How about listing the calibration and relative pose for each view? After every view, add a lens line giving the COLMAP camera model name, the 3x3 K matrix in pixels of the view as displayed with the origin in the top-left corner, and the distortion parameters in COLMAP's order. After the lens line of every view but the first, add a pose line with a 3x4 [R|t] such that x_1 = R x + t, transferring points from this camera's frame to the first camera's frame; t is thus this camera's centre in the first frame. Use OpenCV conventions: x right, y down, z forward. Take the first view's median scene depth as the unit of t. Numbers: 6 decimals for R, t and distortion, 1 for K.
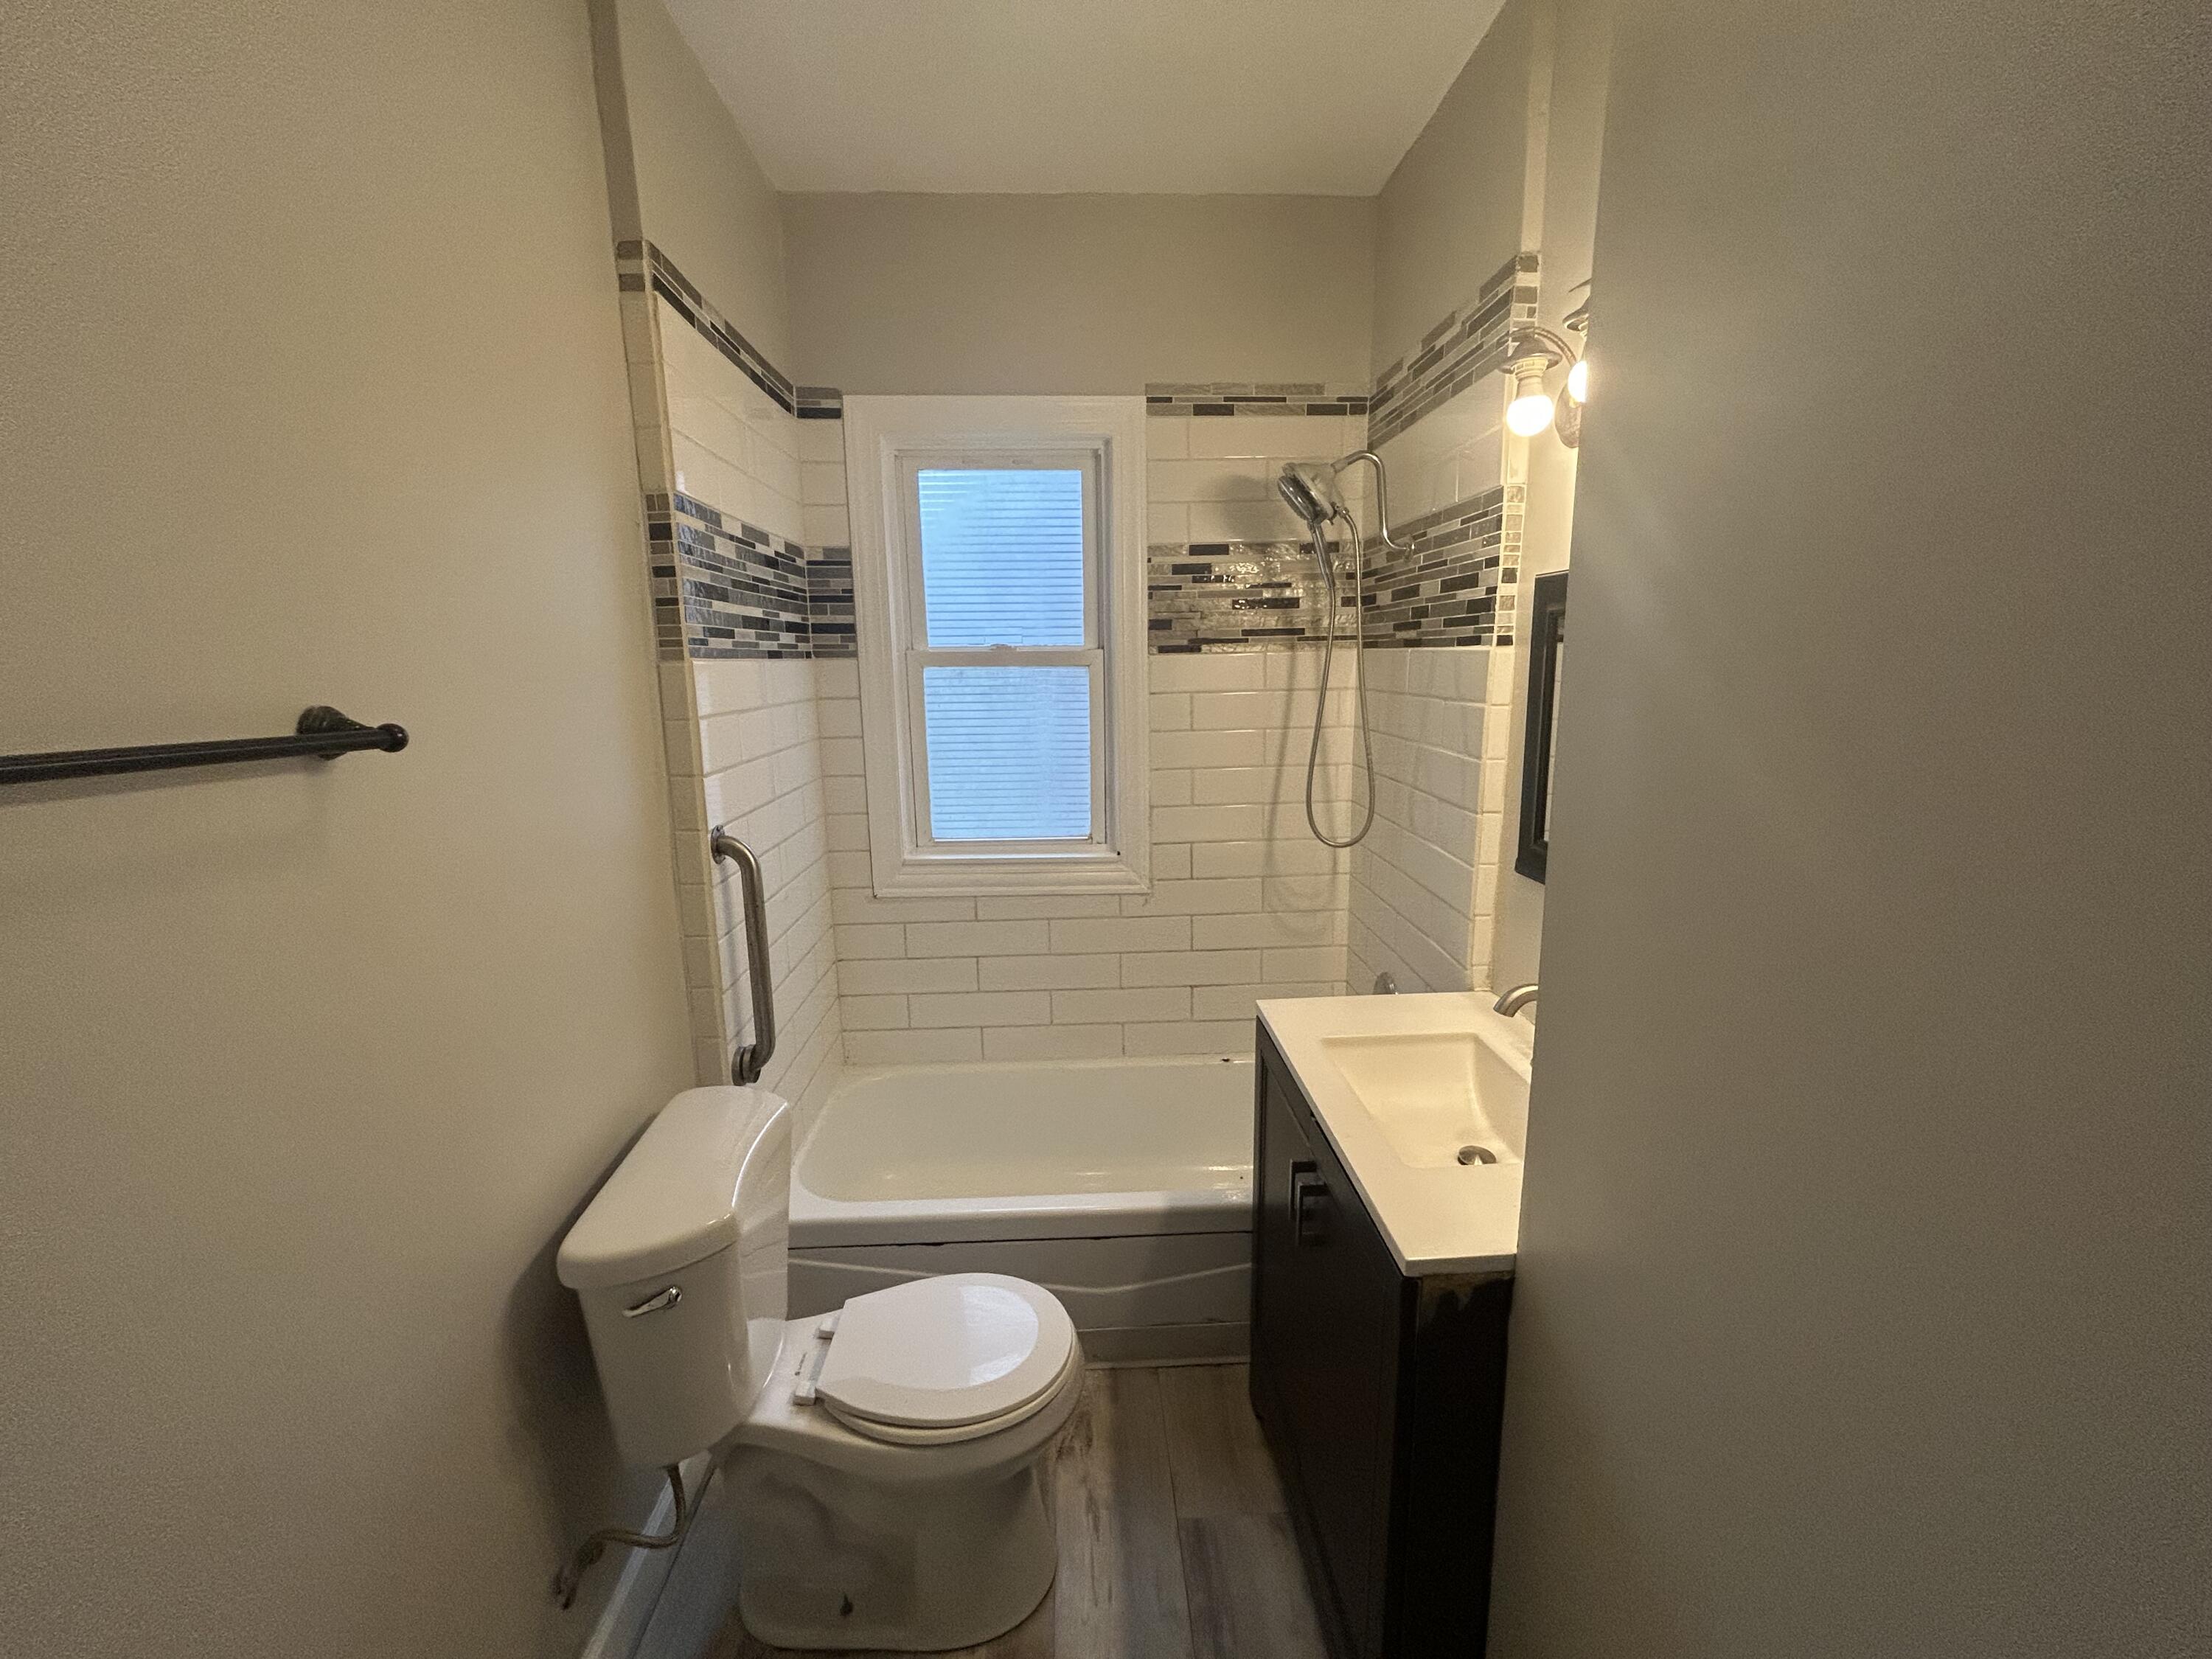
lens RADIAL K [[889.5, 0, 1111.3], [0, 889.5, 827.2], [0, 0, 1]] dist [-0.001361, 0.008251]
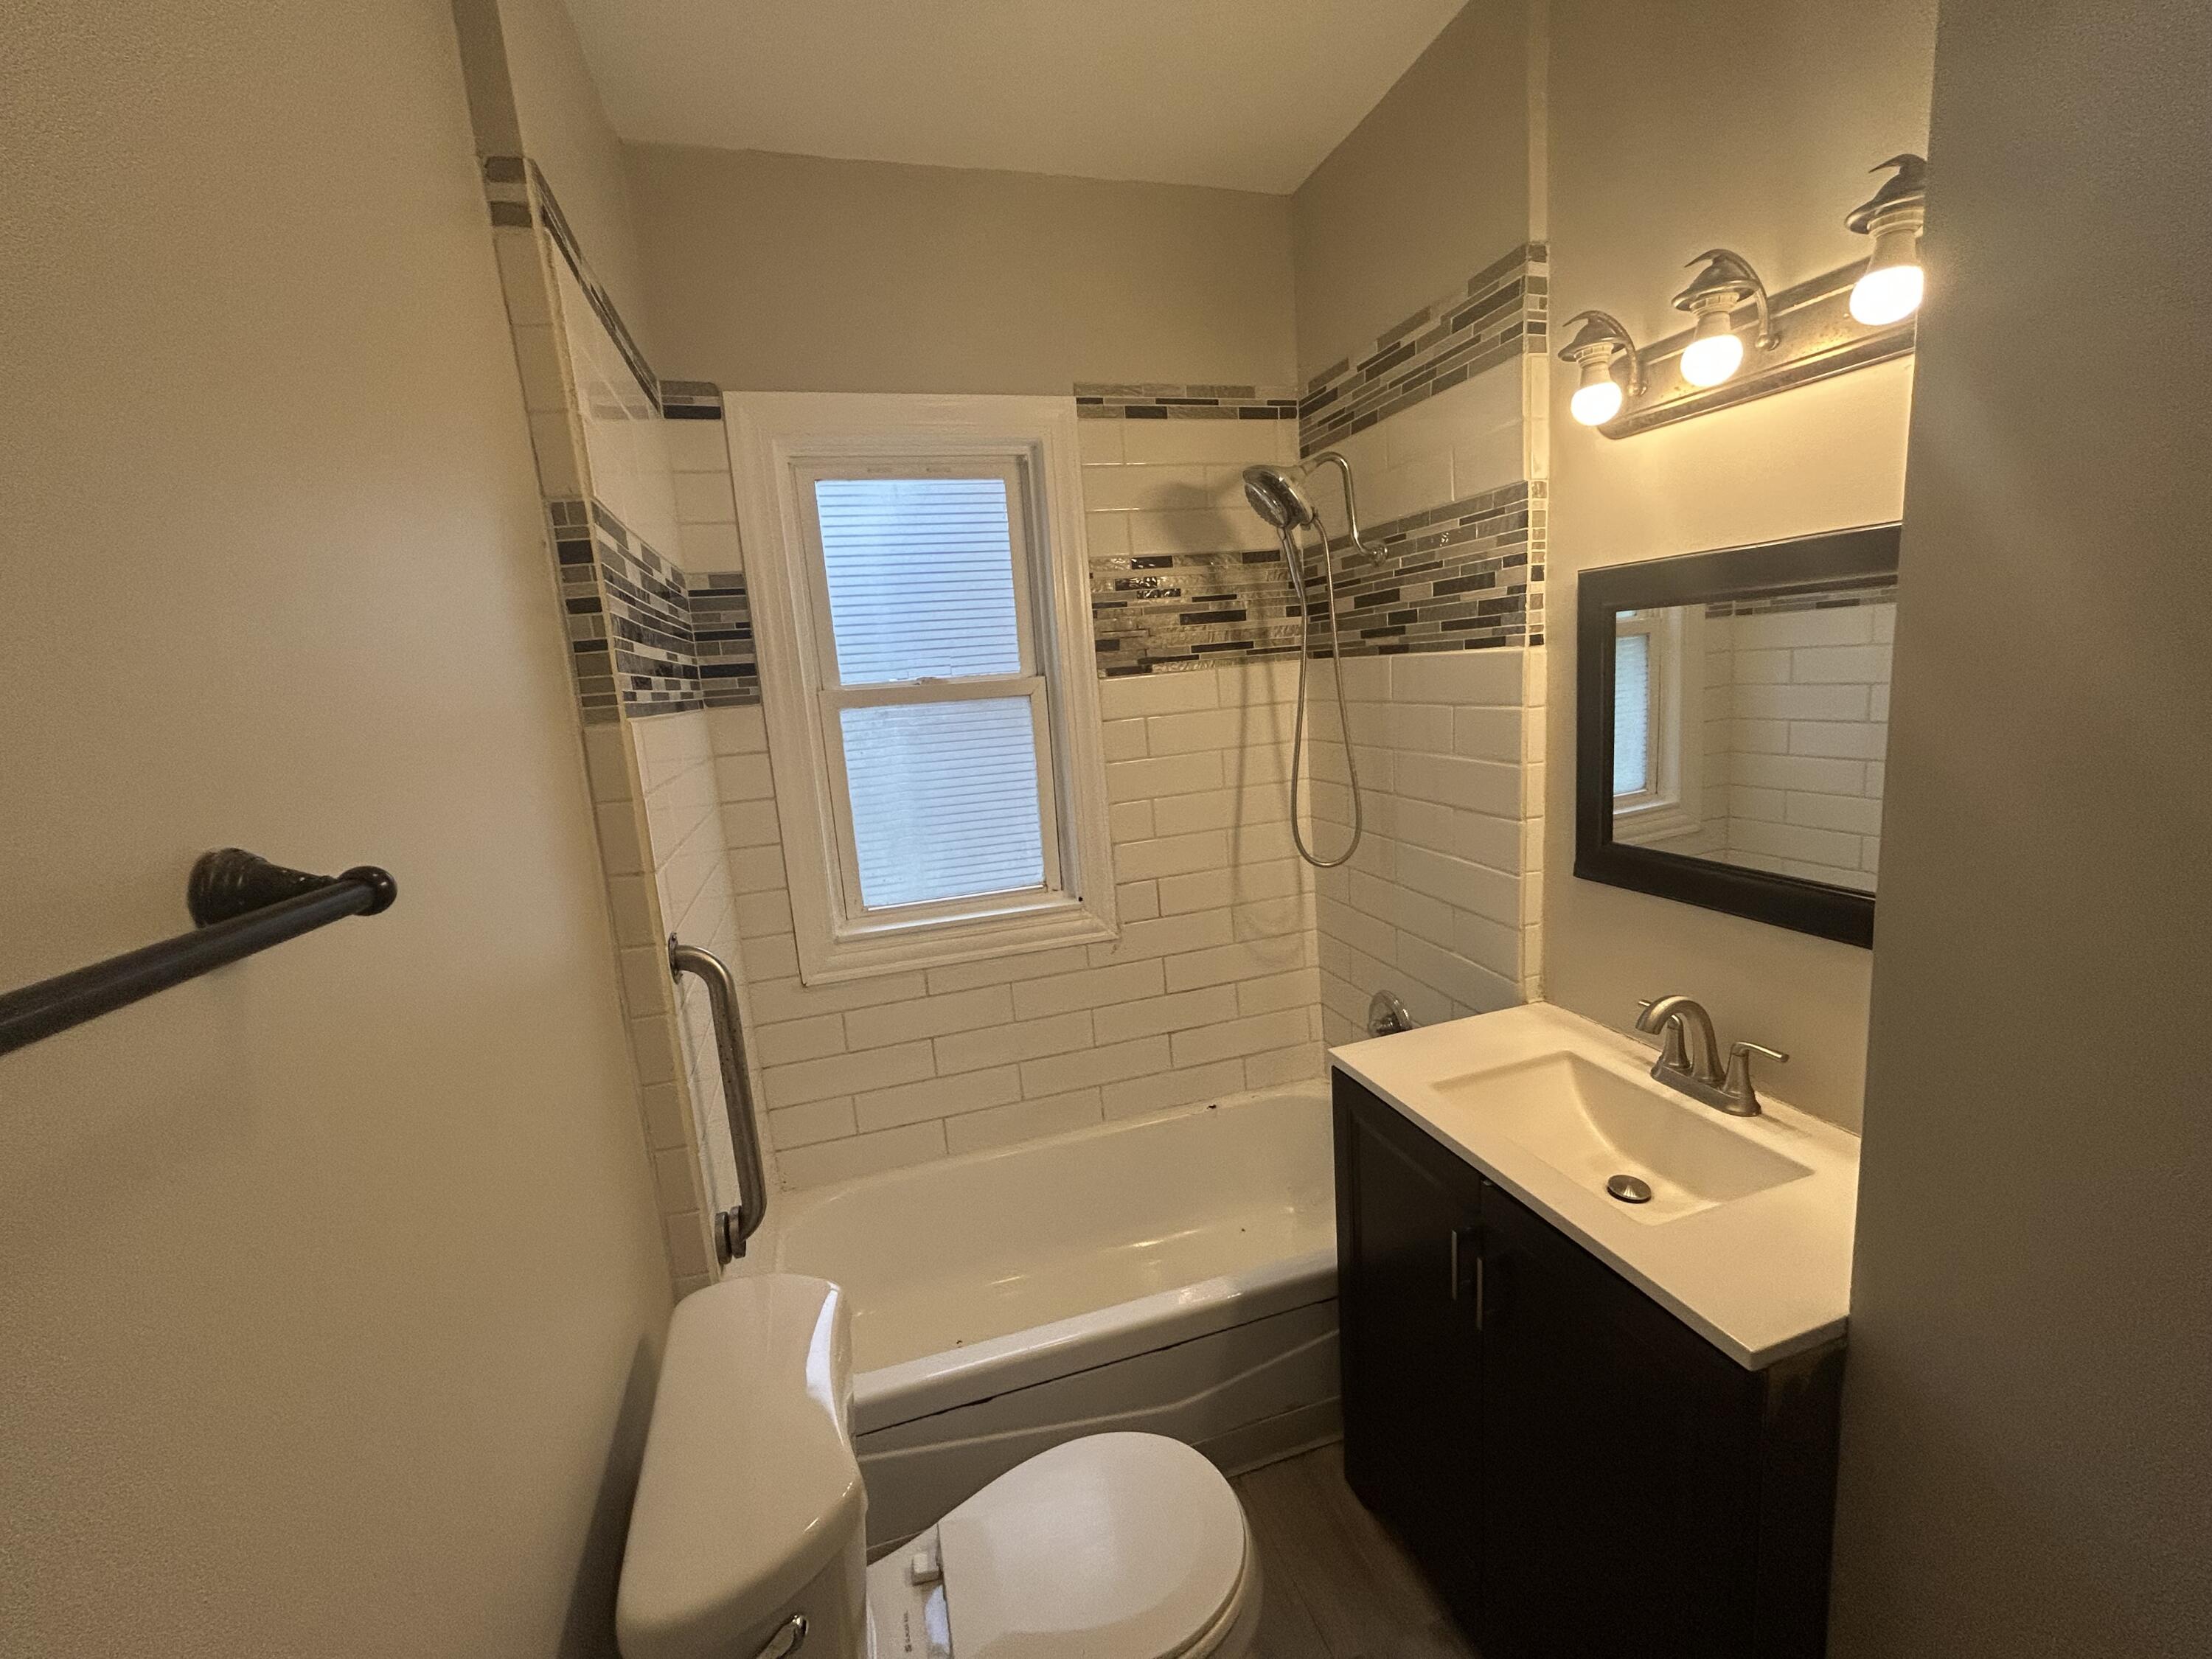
lens RADIAL K [[887.0, 0, 1106.0], [0, 887.0, 829.5], [0, 0, 1]] dist [-0.008593, 0.011642]
pose [[0.968081, -0.100359, 0.229670, -0.187747], [0.105402, 0.994382, -0.009761, -0.033315], [-0.227400, 0.033657, 0.973220, 0.129995]]
